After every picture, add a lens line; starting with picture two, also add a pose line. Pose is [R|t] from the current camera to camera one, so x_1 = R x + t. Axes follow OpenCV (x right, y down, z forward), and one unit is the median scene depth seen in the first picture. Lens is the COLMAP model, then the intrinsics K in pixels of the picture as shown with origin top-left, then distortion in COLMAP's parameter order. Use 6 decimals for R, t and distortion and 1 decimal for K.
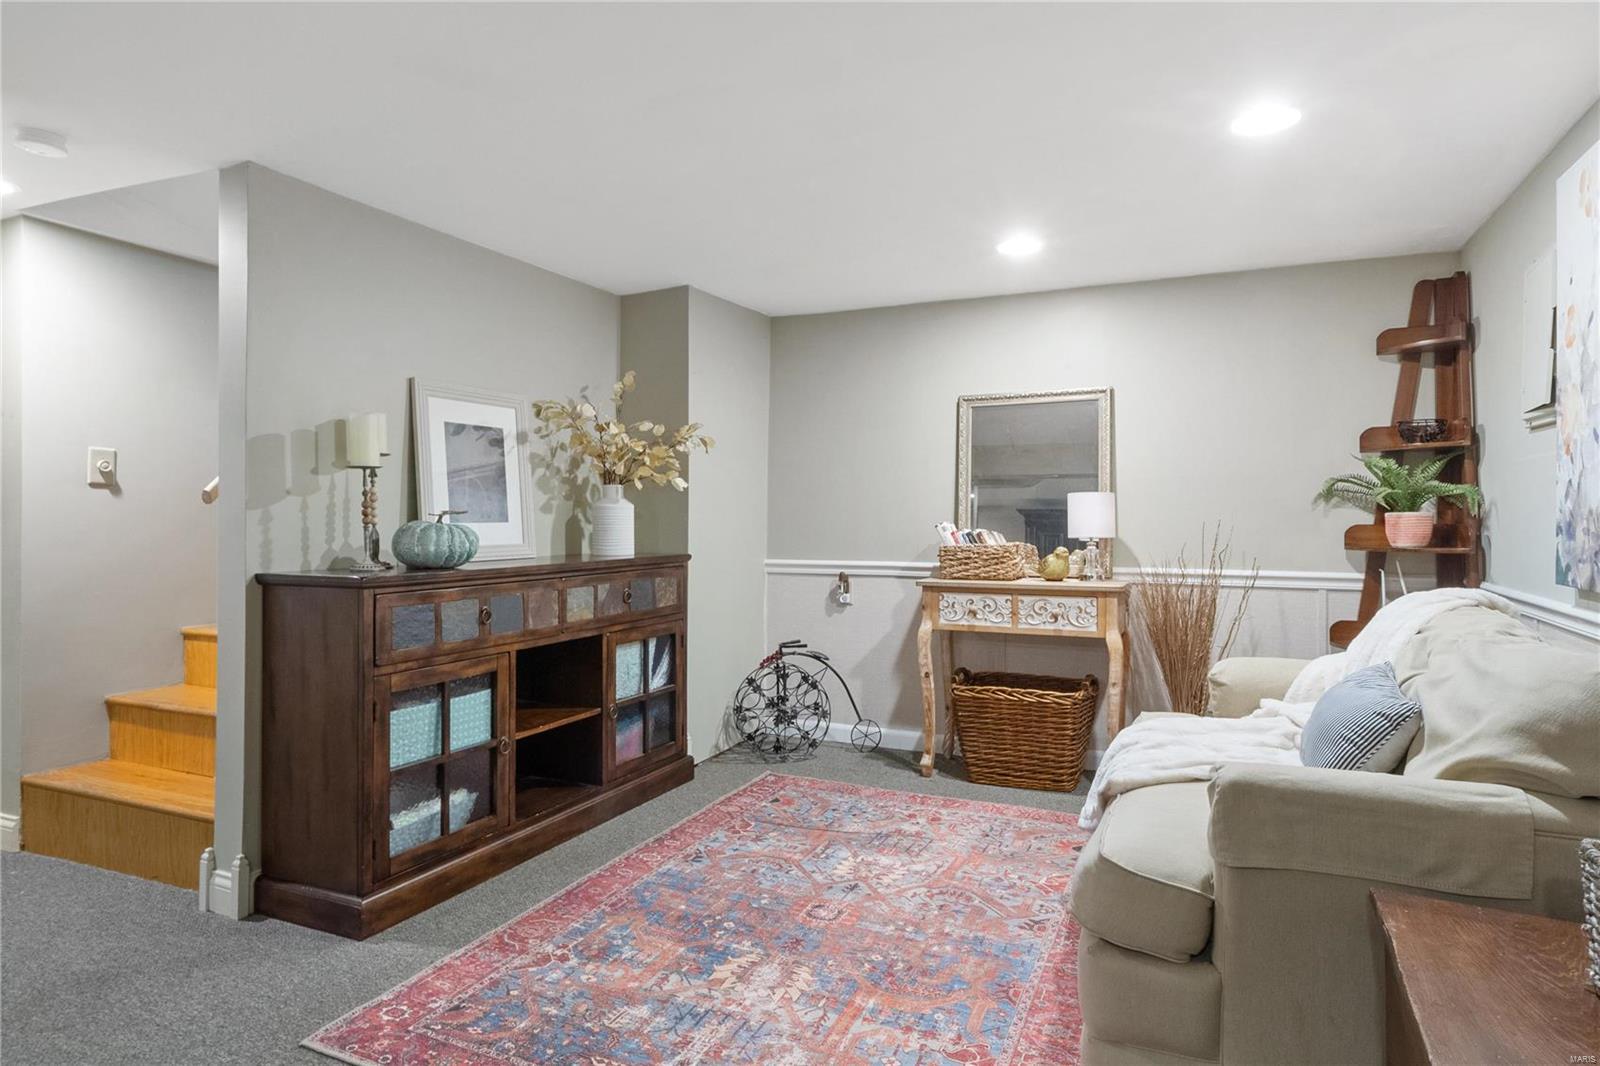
lens RADIAL K [[895.5, 0, 808.9], [0, 895.5, 519.7], [0, 0, 1]] dist [0.002615, 0.000051]
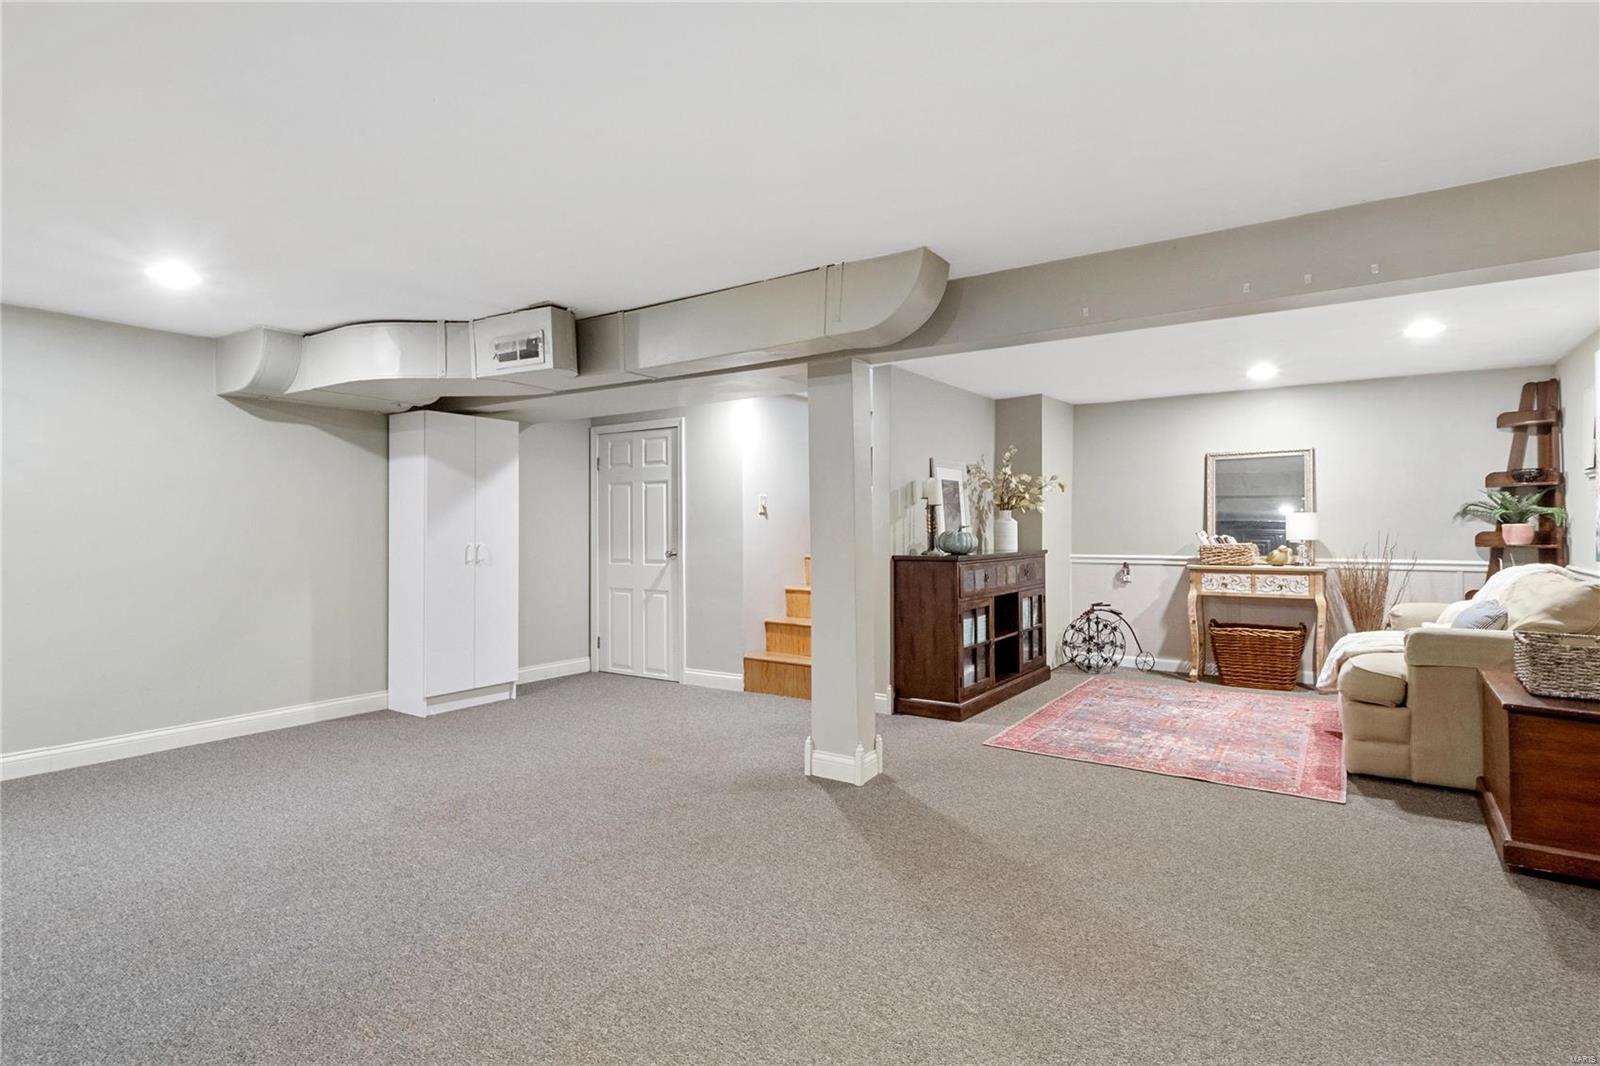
lens RADIAL K [[789.5, 0, 797.3], [0, 789.5, 528.5], [0, 0, 1]] dist [-0.000297, 0.001560]
pose [[0.983087, -0.003745, -0.183101, -0.368332], [0.003190, 0.999989, -0.003329, 0.000841], [0.183111, 0.002688, 0.983088, -0.667523]]
